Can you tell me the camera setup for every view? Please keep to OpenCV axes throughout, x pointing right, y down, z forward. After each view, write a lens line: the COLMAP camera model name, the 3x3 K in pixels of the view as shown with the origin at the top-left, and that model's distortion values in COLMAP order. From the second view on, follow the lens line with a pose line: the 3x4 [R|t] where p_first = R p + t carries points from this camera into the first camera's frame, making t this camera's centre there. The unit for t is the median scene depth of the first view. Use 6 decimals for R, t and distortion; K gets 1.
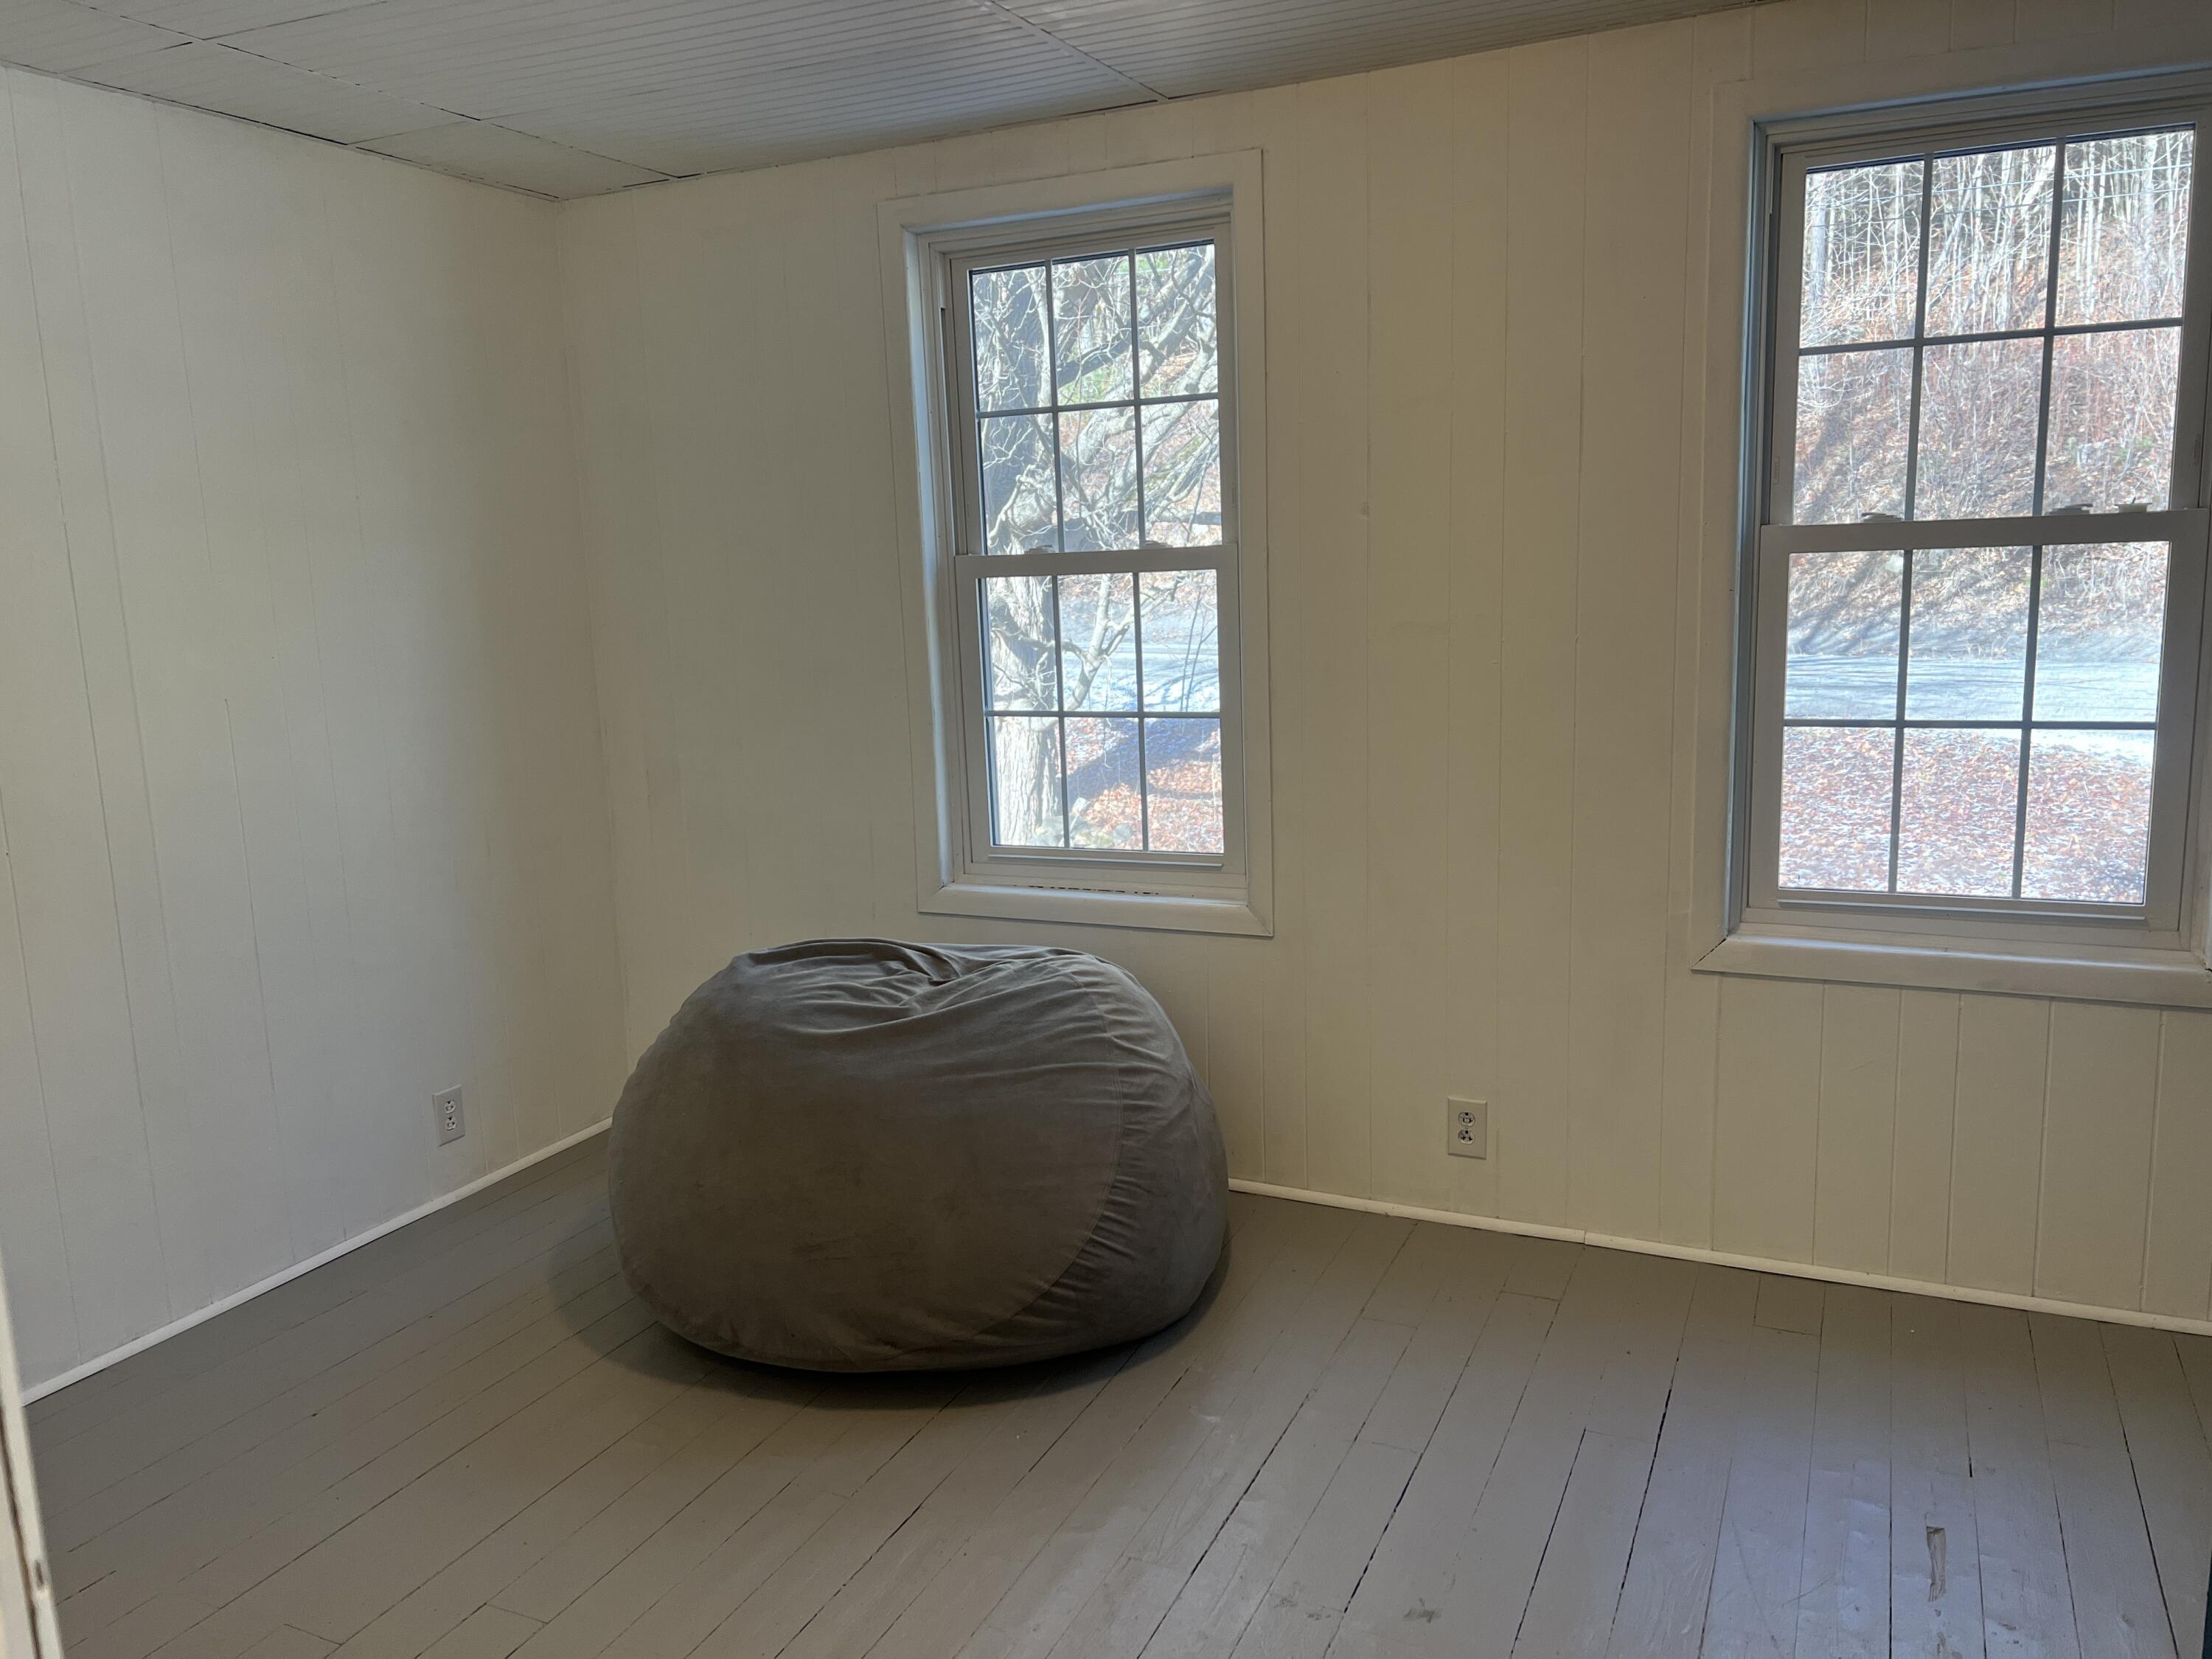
lens RADIAL K [[1612.1, 0, 1111.3], [0, 1612.1, 840.9], [0, 0, 1]] dist [0.056204, -0.067537]
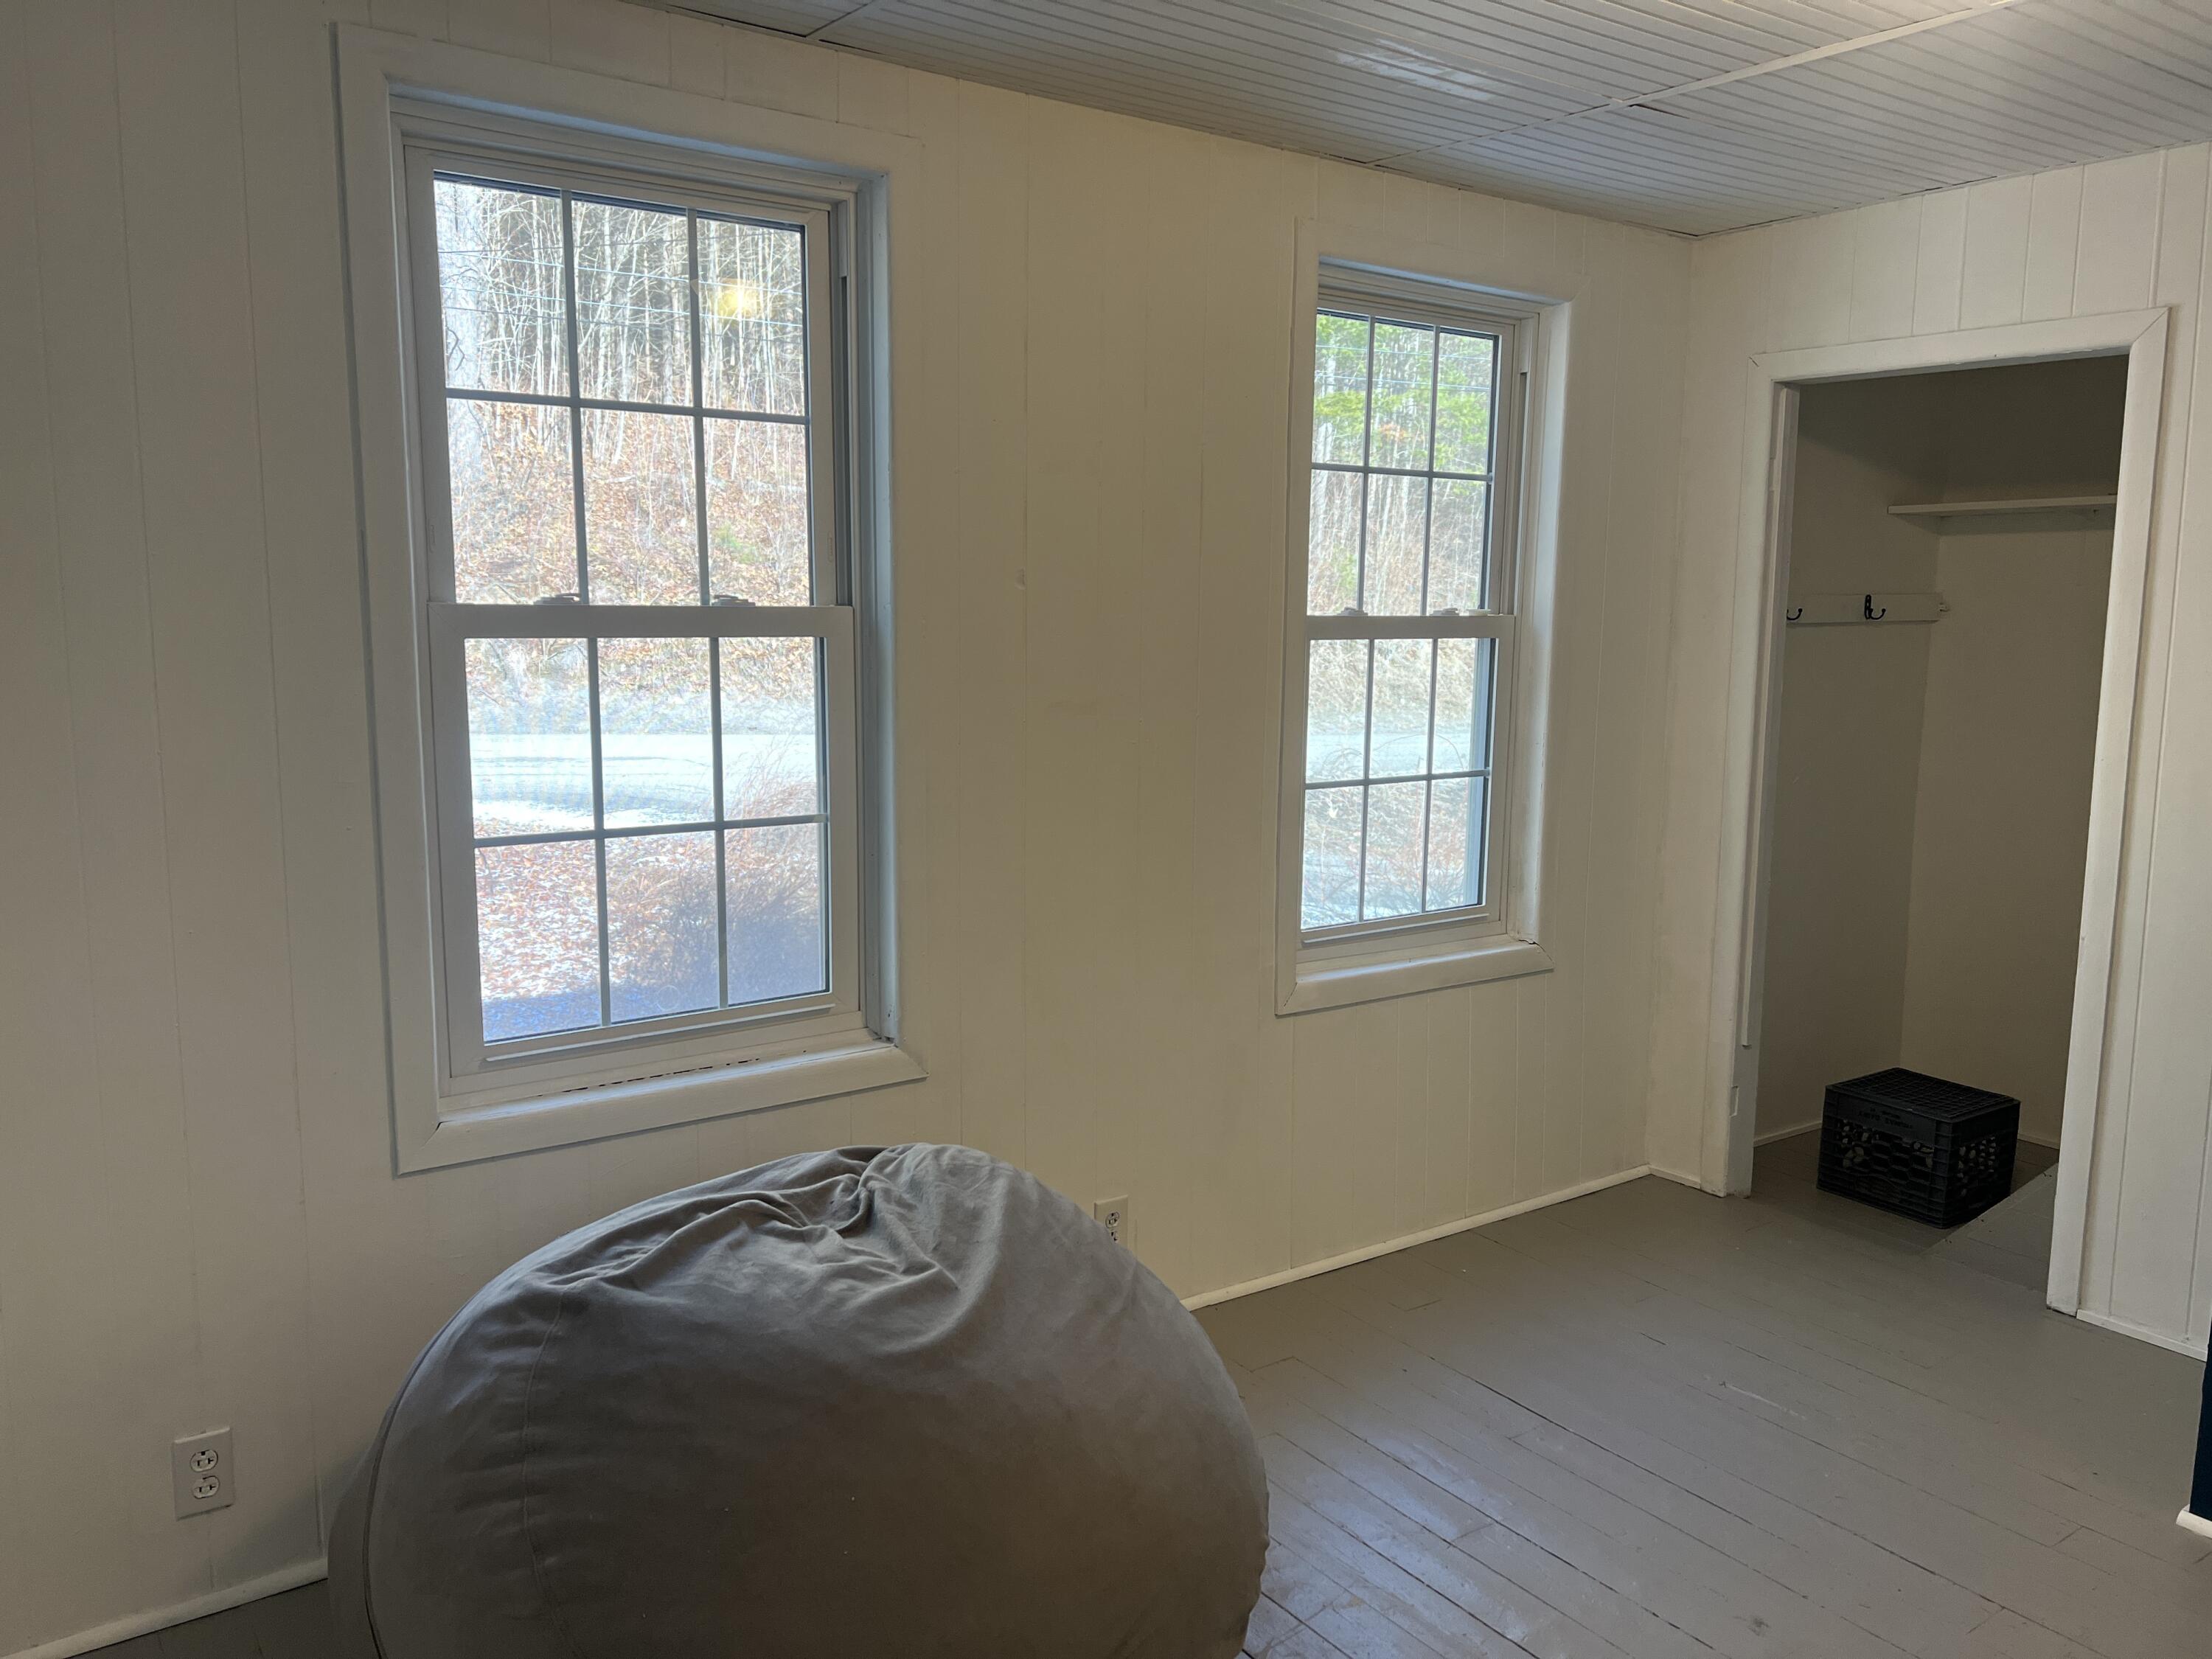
lens RADIAL K [[1612.1, 0, 1111.3], [0, 1612.1, 840.9], [0, 0, 1]] dist [0.056204, -0.067537]
pose [[0.499345, -0.082765, 0.862441, -0.549463], [0.125541, 0.991833, 0.022495, -0.067064], [-0.857260, 0.097039, 0.505657, 0.476182]]
